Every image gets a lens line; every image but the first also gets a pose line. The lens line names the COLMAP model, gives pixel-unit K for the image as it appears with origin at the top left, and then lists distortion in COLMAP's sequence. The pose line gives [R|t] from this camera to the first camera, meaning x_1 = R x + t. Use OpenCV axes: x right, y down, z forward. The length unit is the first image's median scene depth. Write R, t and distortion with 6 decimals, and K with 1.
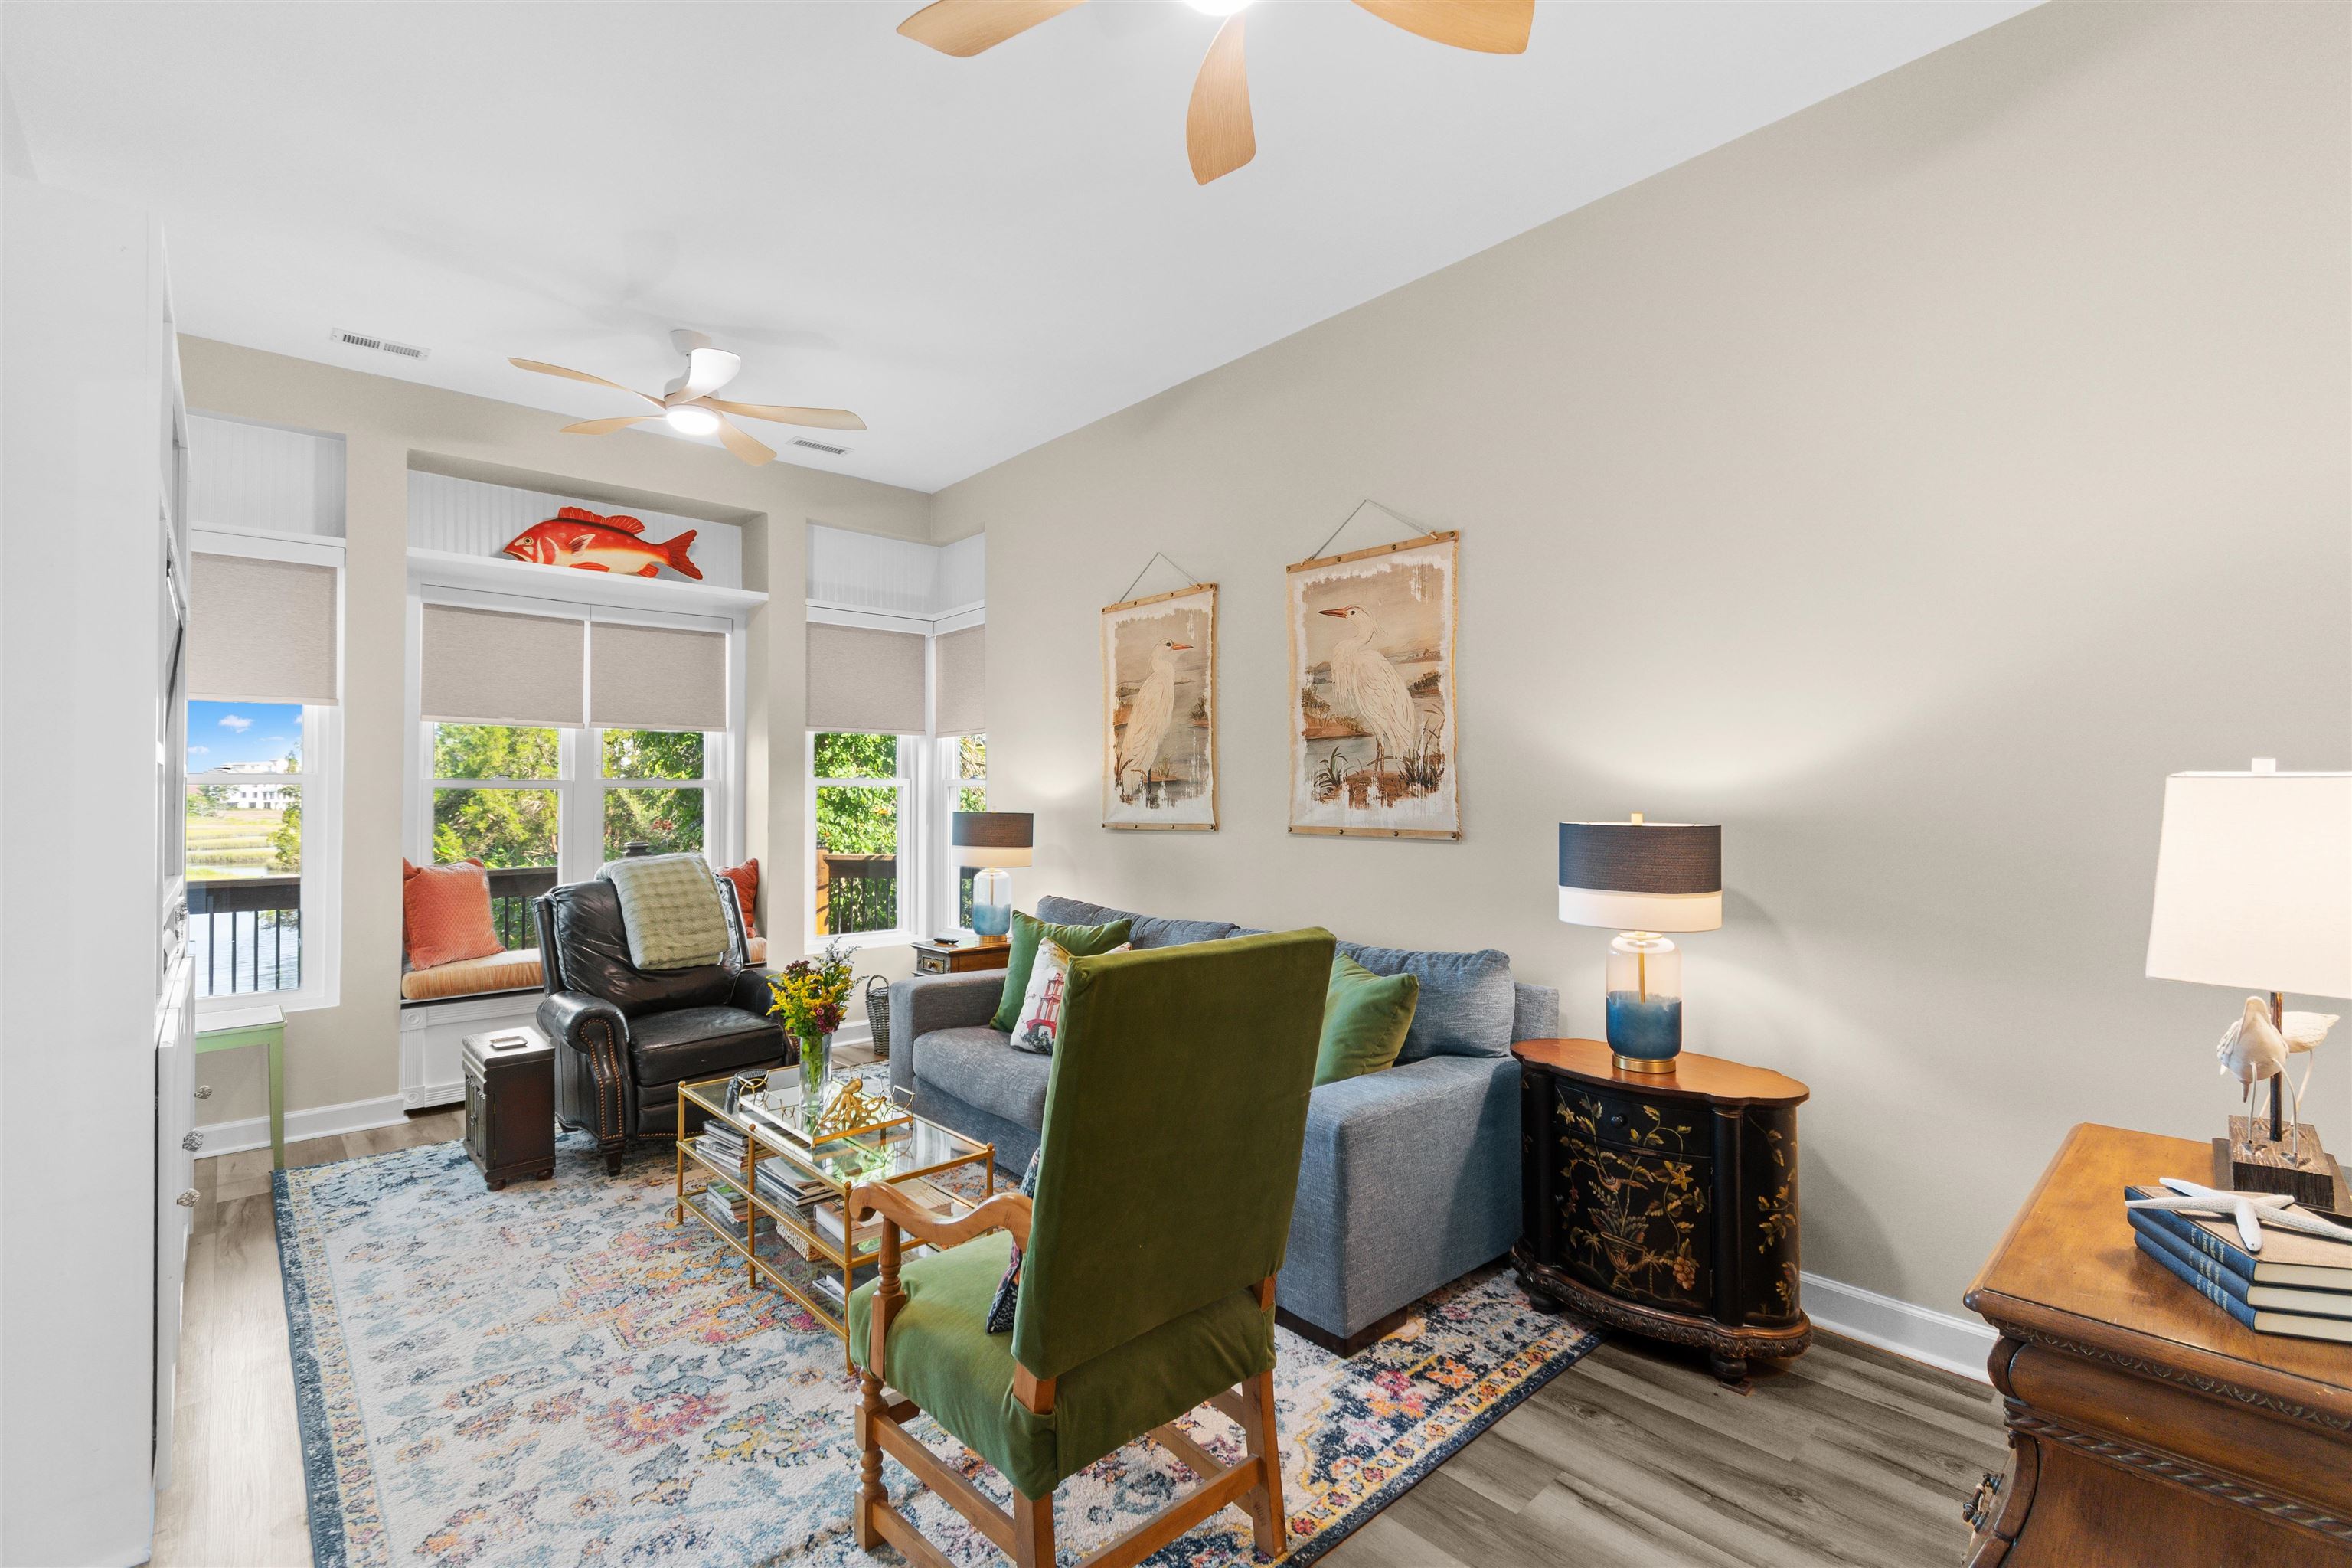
lens RADIAL K [[1029.3, 0, 1115.0], [0, 1029.3, 817.2], [0, 0, 1]] dist [0.002560, -0.000673]
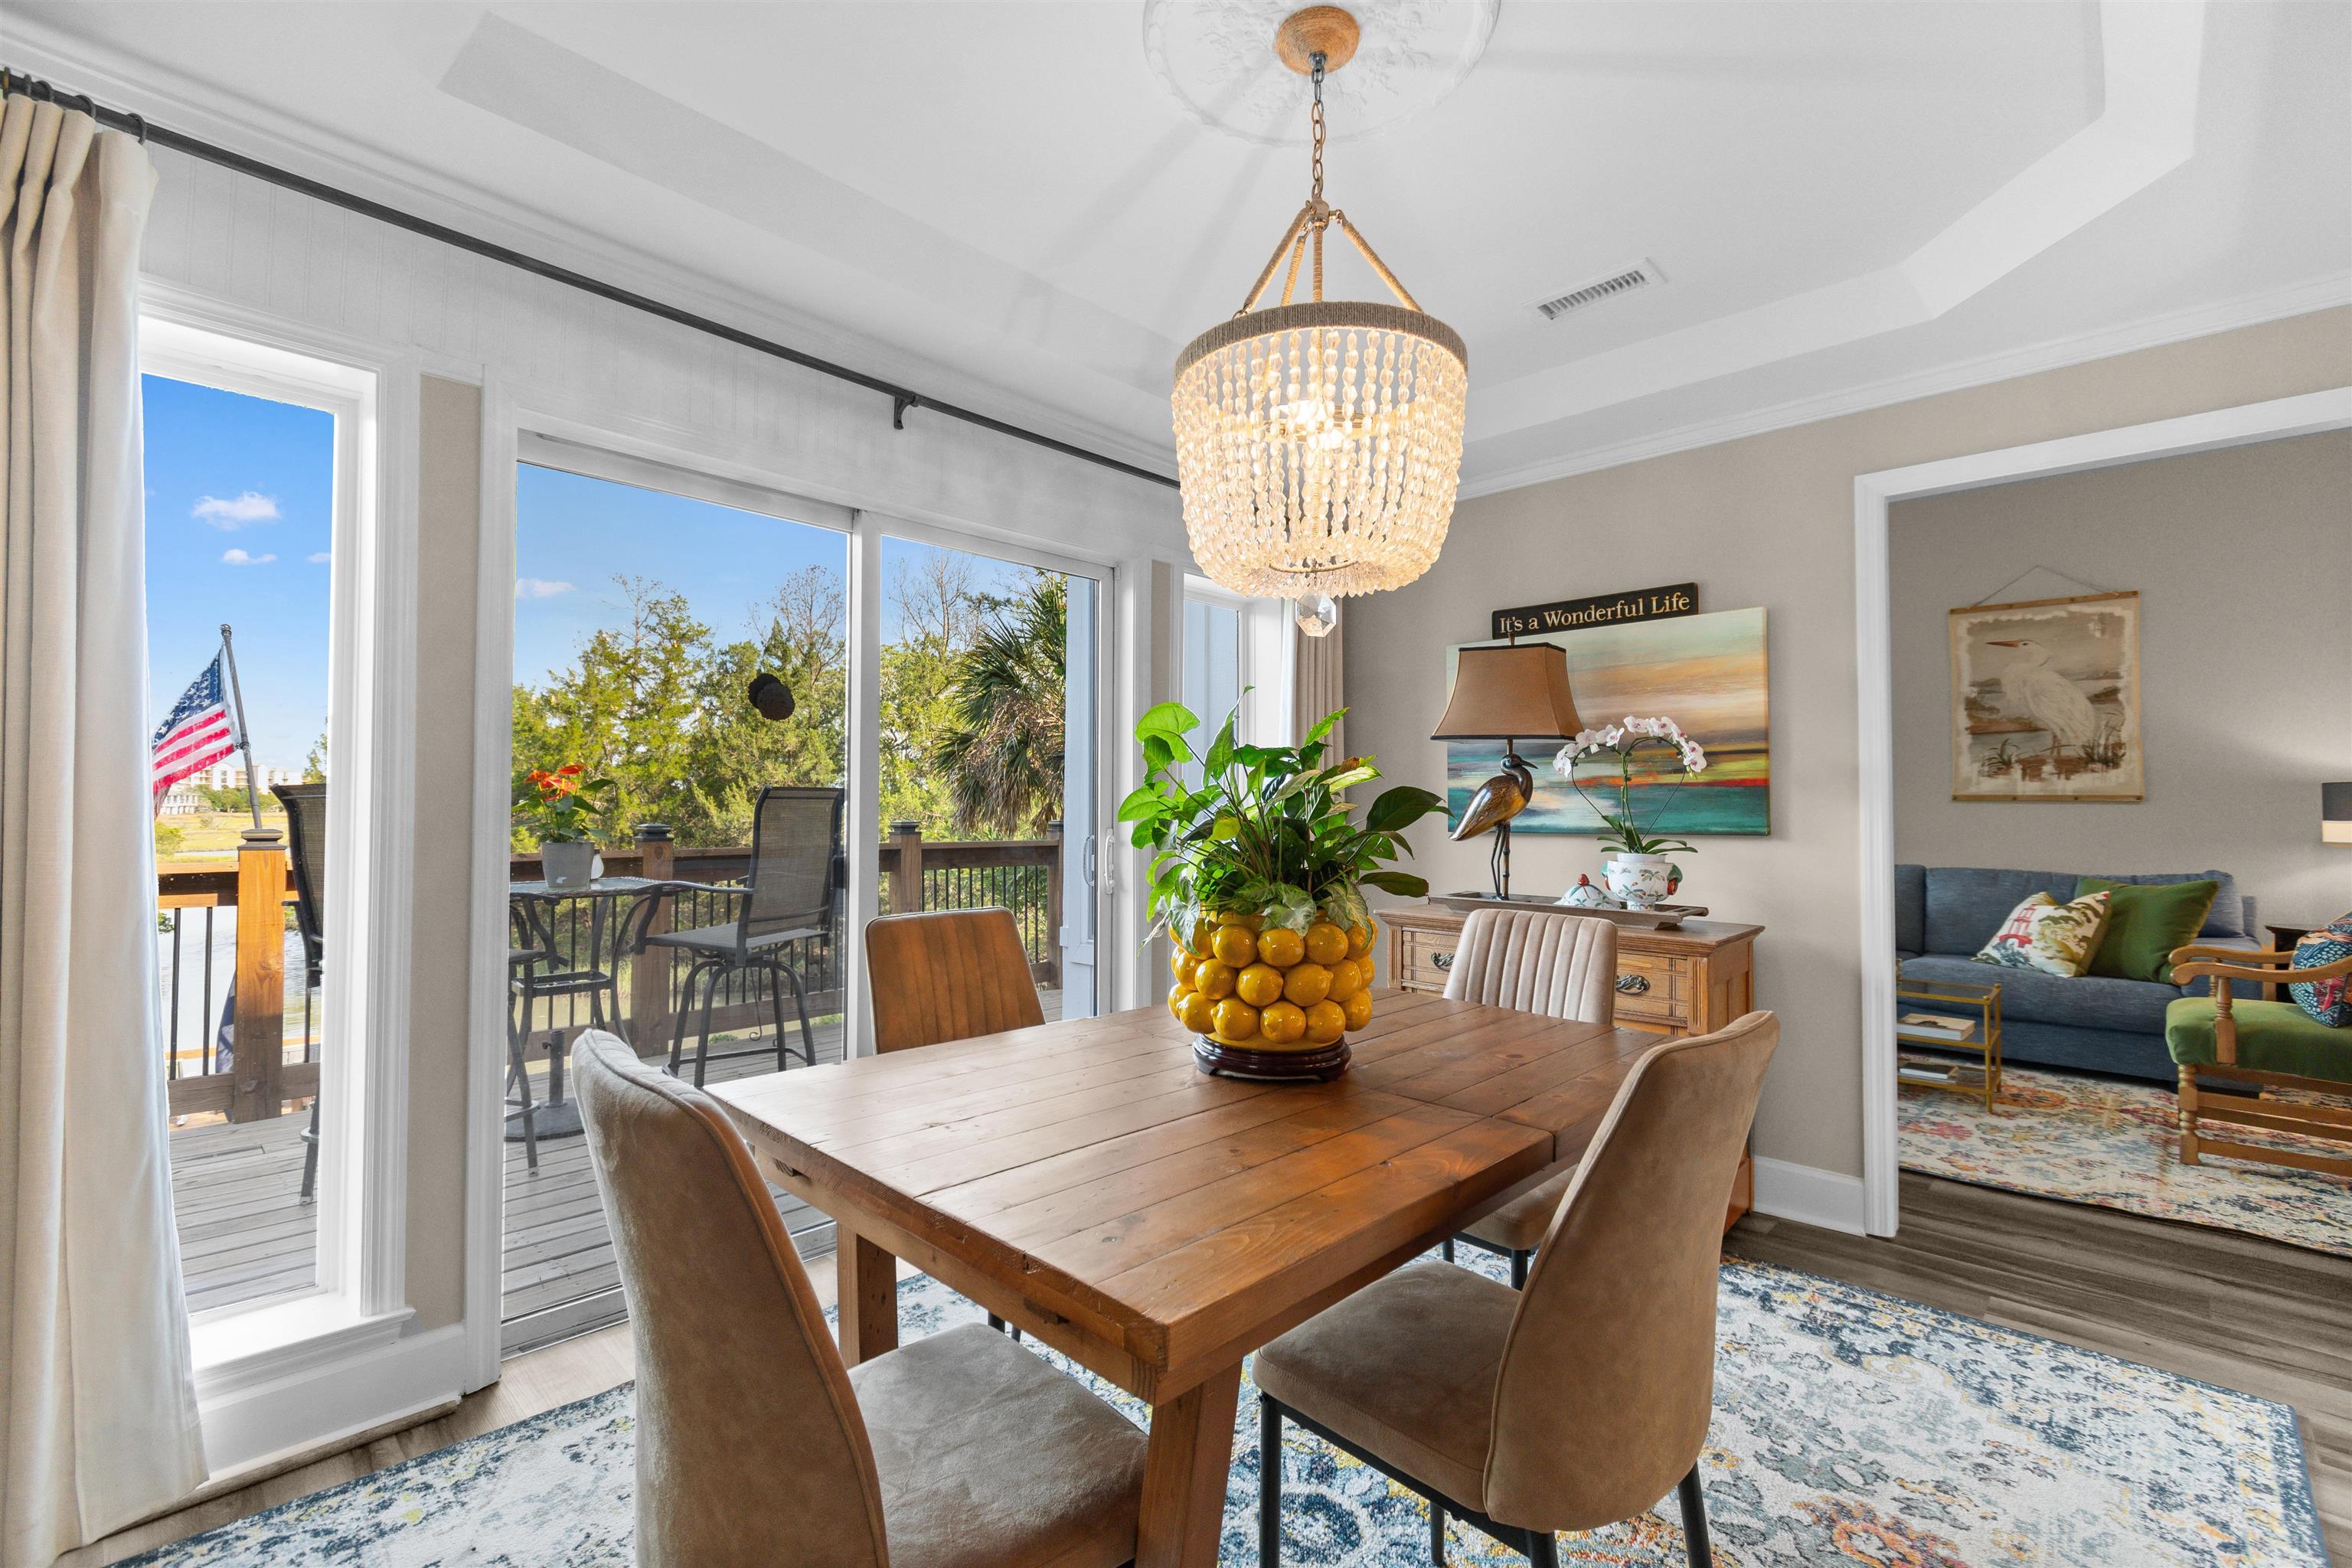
lens RADIAL K [[1029.3, 0, 1180.5], [0, 1029.3, 830.4], [0, 0, 1]] dist [0.002560, -0.000673]
pose [[0.997184, -0.006157, 0.074744, -1.075557], [0.005694, 0.999963, 0.006408, 0.044821], [-0.074781, -0.005965, 0.997182, -0.349058]]
